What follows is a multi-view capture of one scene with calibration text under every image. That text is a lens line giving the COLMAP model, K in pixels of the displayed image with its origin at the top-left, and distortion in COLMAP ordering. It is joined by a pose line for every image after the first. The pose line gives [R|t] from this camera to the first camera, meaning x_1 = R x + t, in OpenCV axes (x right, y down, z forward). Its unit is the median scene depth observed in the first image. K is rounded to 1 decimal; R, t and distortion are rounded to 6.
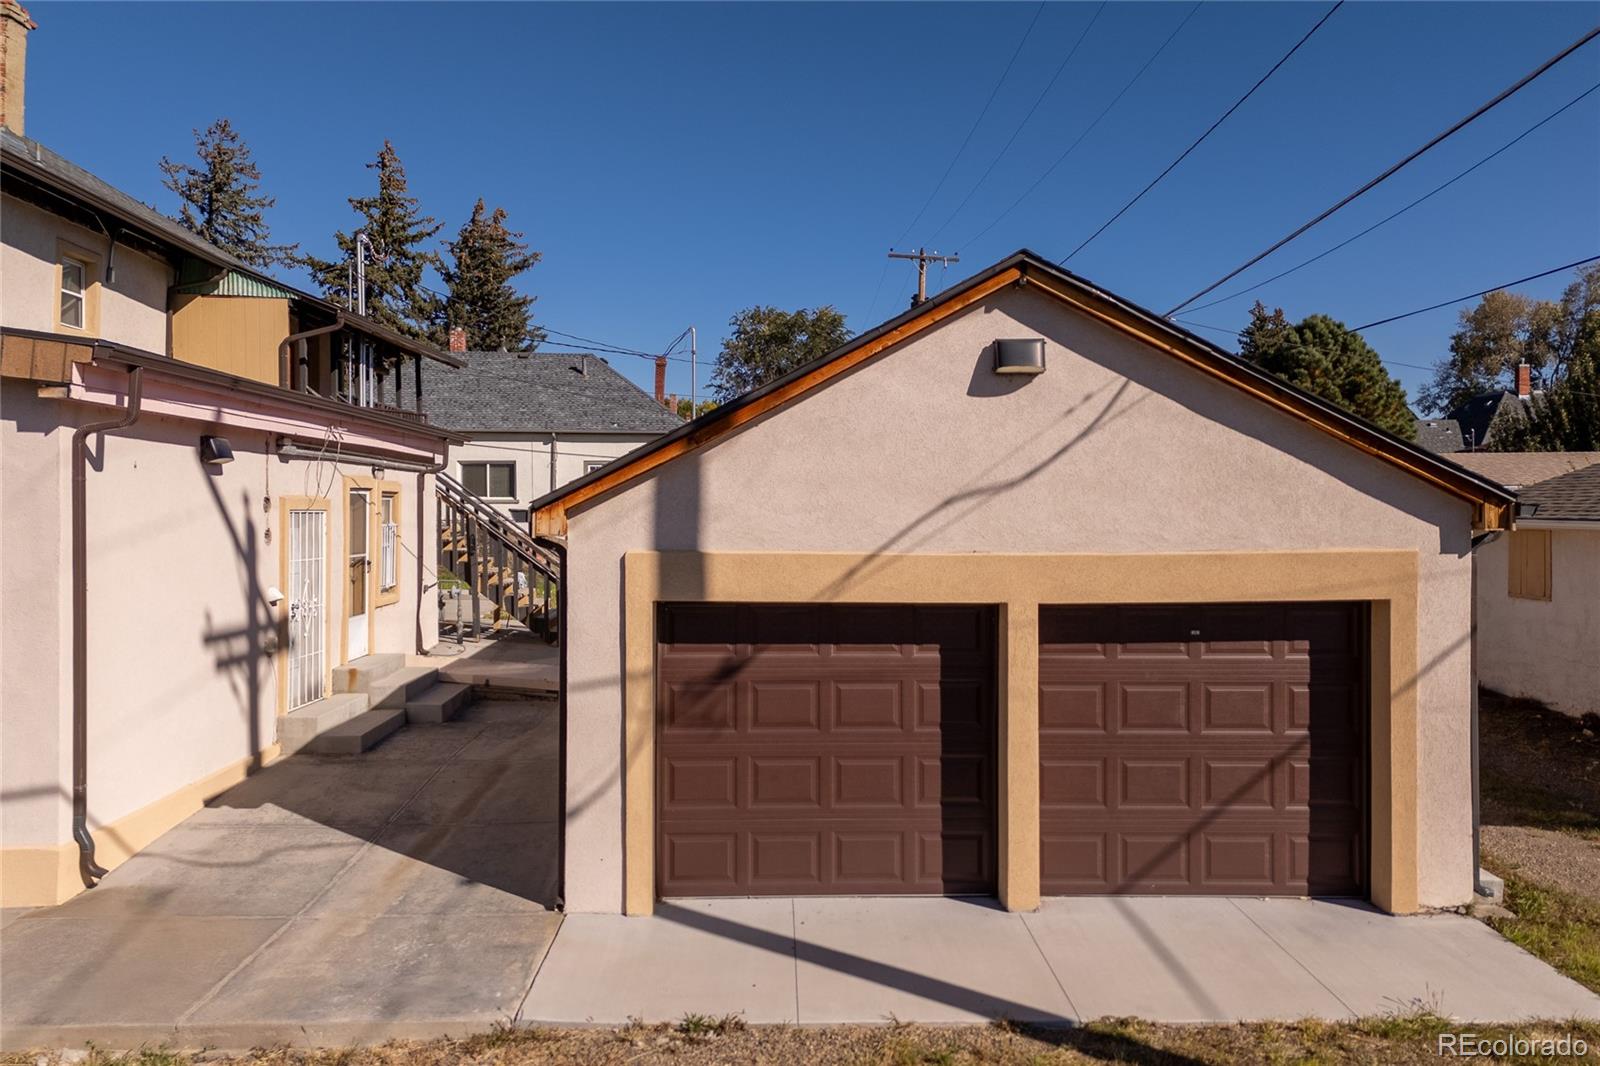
lens RADIAL K [[1148.3, 0, 808.1], [0, 1148.3, 526.7], [0, 0, 1]] dist [0.033263, -0.001279]
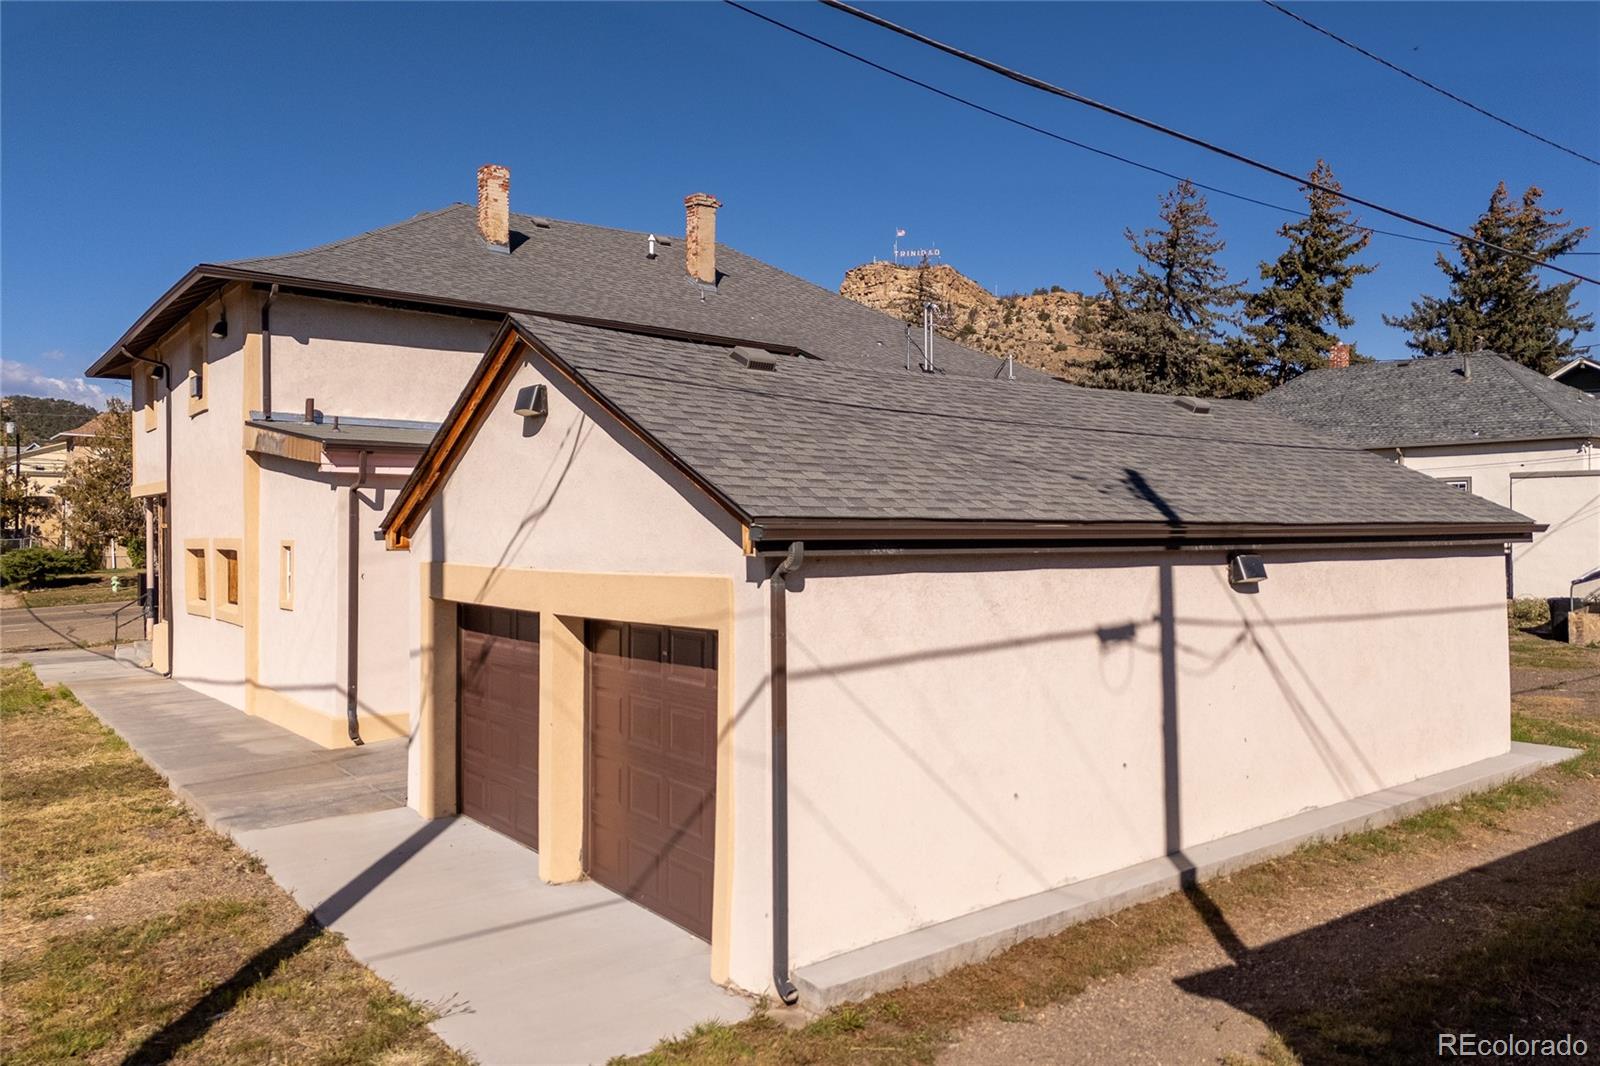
lens RADIAL K [[1148.3, 0, 808.1], [0, 1148.3, 526.7], [0, 0, 1]] dist [0.033263, -0.001279]
pose [[0.598557, -0.004081, -0.801070, 1.241690], [-0.012864, 0.999809, -0.014706, -0.006220], [0.800977, 0.019107, 0.598390, 0.507041]]
